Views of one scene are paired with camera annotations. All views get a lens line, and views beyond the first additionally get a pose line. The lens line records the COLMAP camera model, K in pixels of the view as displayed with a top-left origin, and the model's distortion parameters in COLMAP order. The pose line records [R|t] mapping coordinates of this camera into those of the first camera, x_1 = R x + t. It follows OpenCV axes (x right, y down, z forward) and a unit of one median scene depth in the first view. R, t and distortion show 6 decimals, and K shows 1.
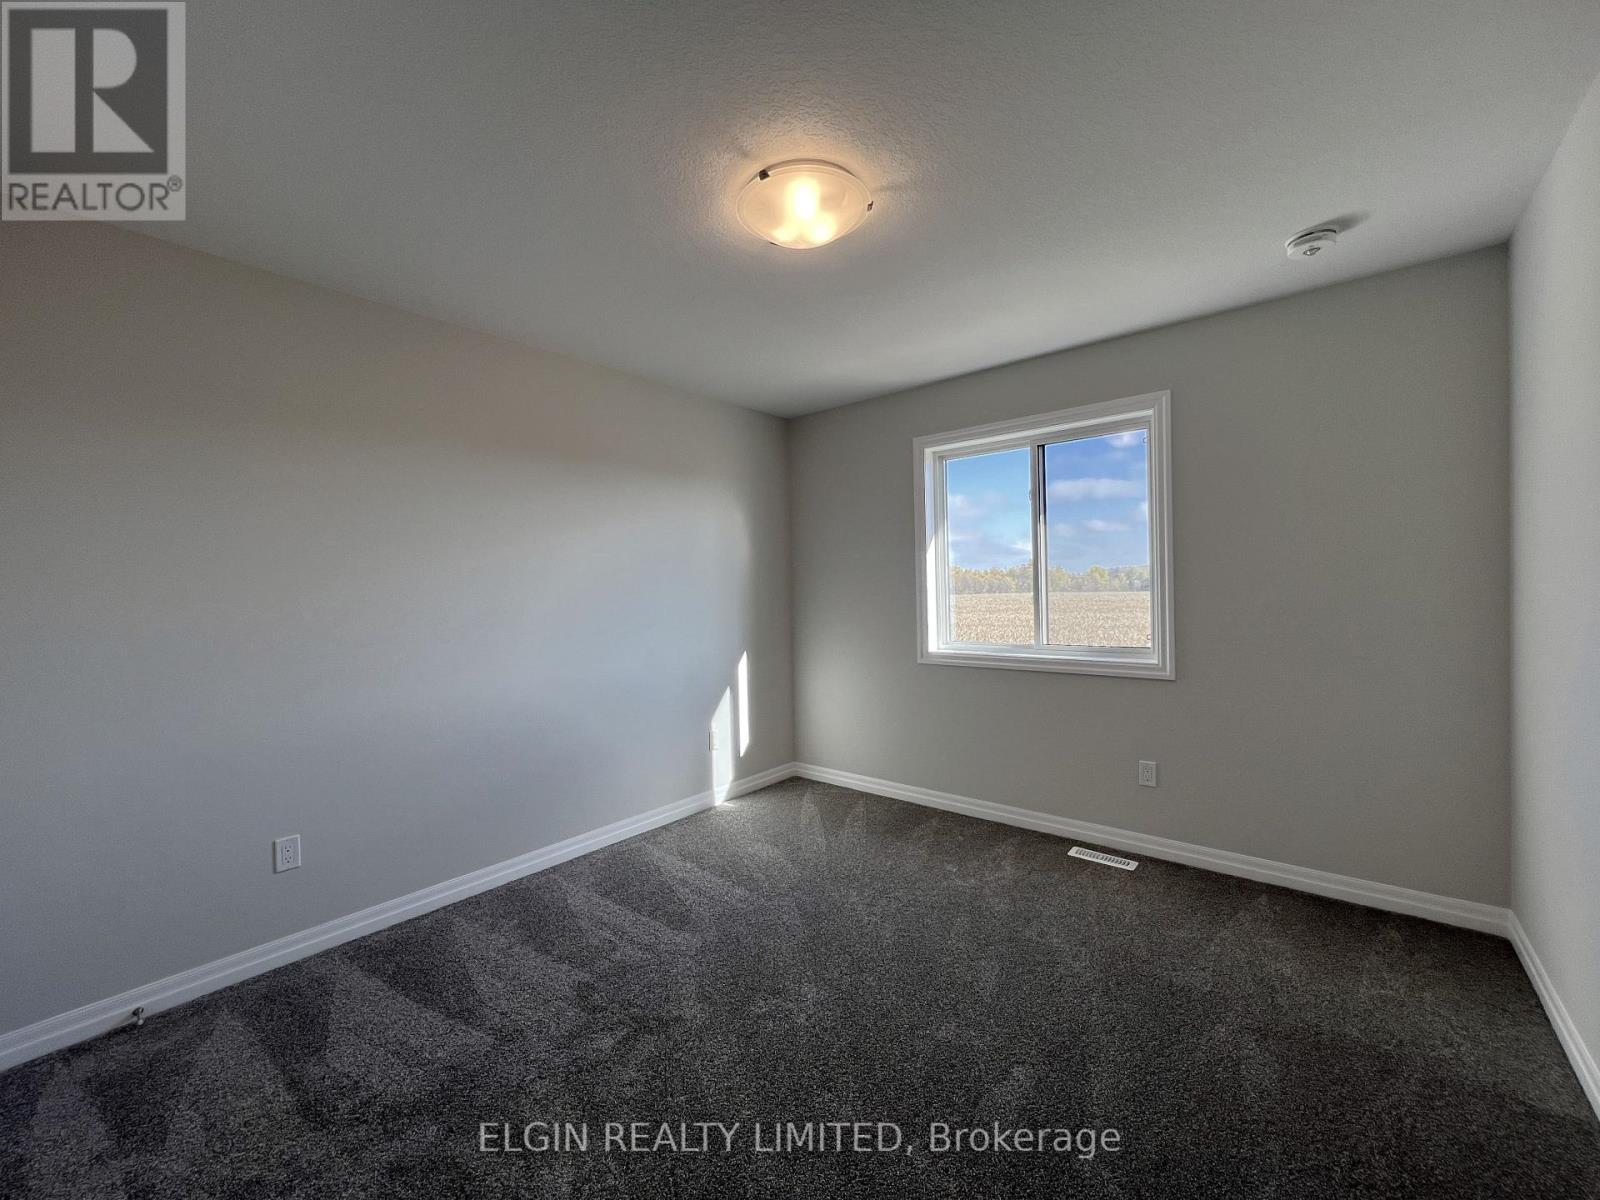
lens RADIAL K [[636.7, 0, 809.9], [0, 636.7, 607.1], [0, 0, 1]] dist [0.003125, -0.000037]
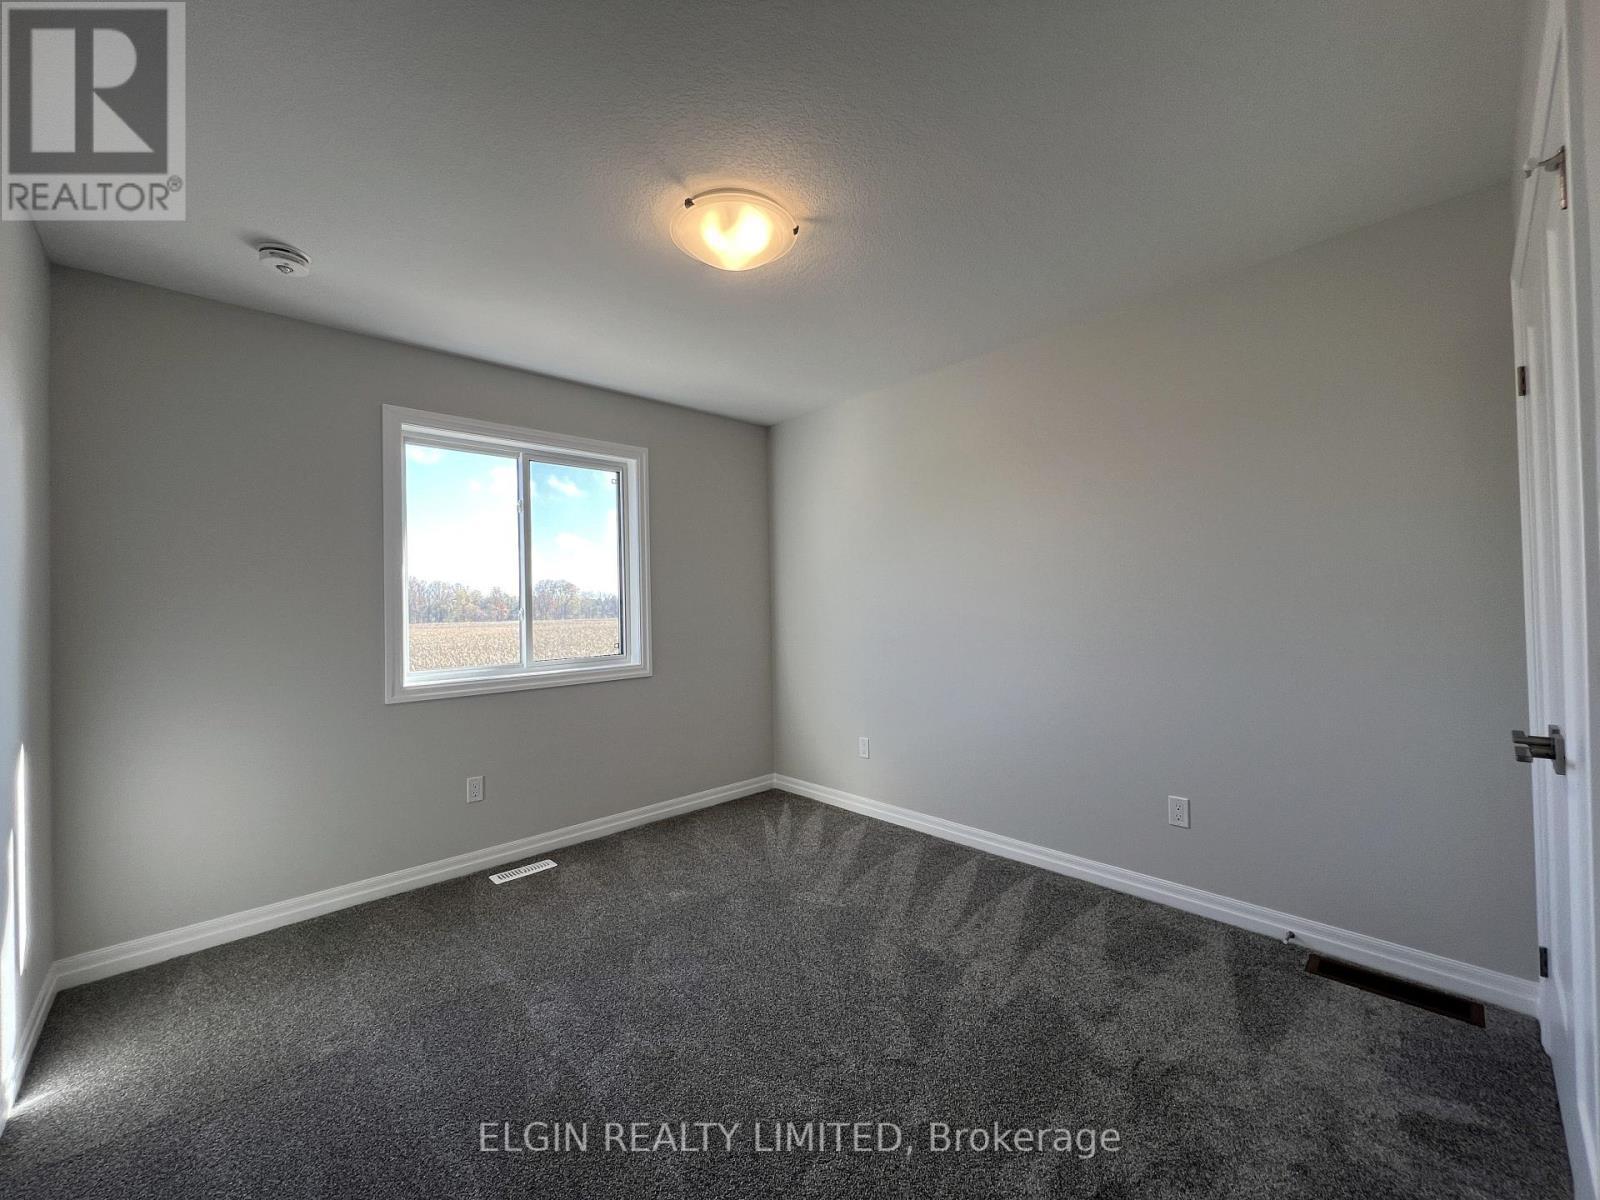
lens RADIAL K [[636.7, 0, 807.6], [0, 636.7, 589.6], [0, 0, 1]] dist [0.003125, -0.000037]
pose [[0.124620, 0.028993, 0.991781, -0.518507], [0.035590, 0.998799, -0.033670, -0.003283], [-0.991566, 0.039493, 0.123439, 0.421231]]
